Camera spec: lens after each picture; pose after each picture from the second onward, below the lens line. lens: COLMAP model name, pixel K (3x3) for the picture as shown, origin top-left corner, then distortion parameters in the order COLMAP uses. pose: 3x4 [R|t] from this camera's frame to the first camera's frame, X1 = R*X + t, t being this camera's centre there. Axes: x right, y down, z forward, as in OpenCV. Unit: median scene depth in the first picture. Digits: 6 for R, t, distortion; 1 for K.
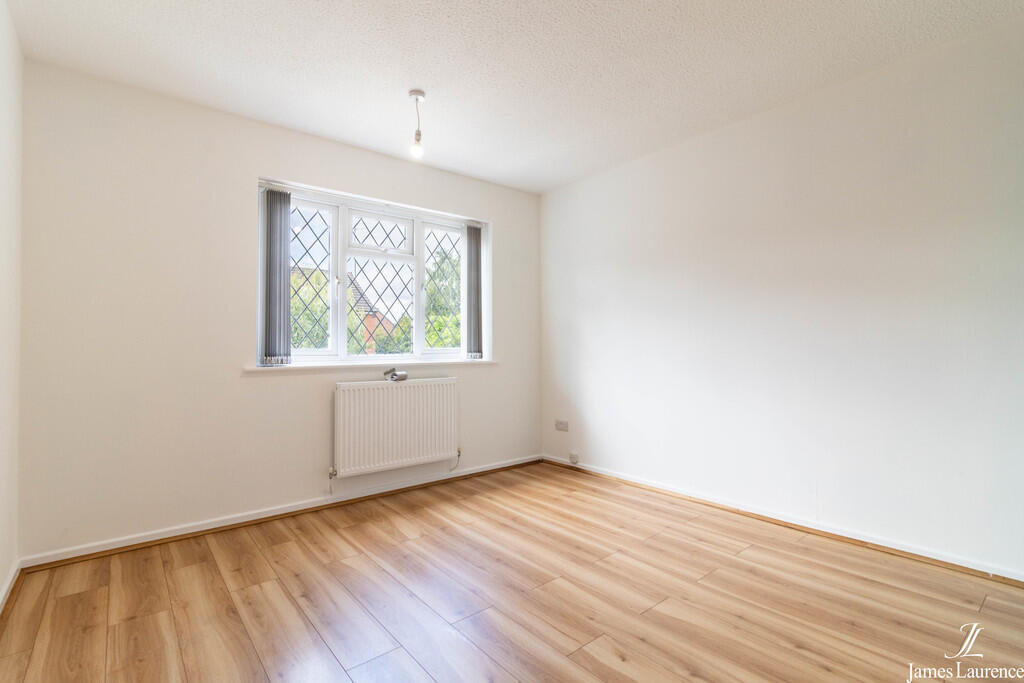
lens RADIAL K [[473.3, 0, 512.0], [0, 473.3, 341.5], [0, 0, 1]] dist [0.000329, 0.000087]
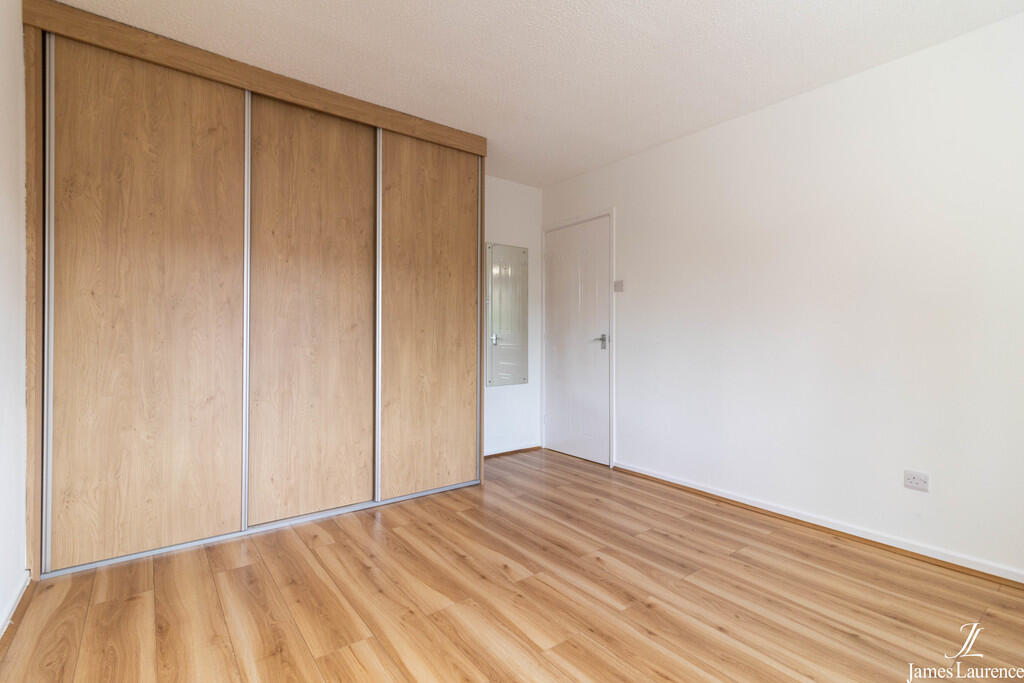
lens RADIAL K [[473.3, 0, 512.0], [0, 473.3, 341.5], [0, 0, 1]] dist [0.000329, 0.000087]
pose [[-0.999645, 0.003793, 0.026387, 0.153342], [0.003627, 0.999973, -0.006324, 0.024464], [-0.026410, -0.006227, -0.999632, 2.045512]]
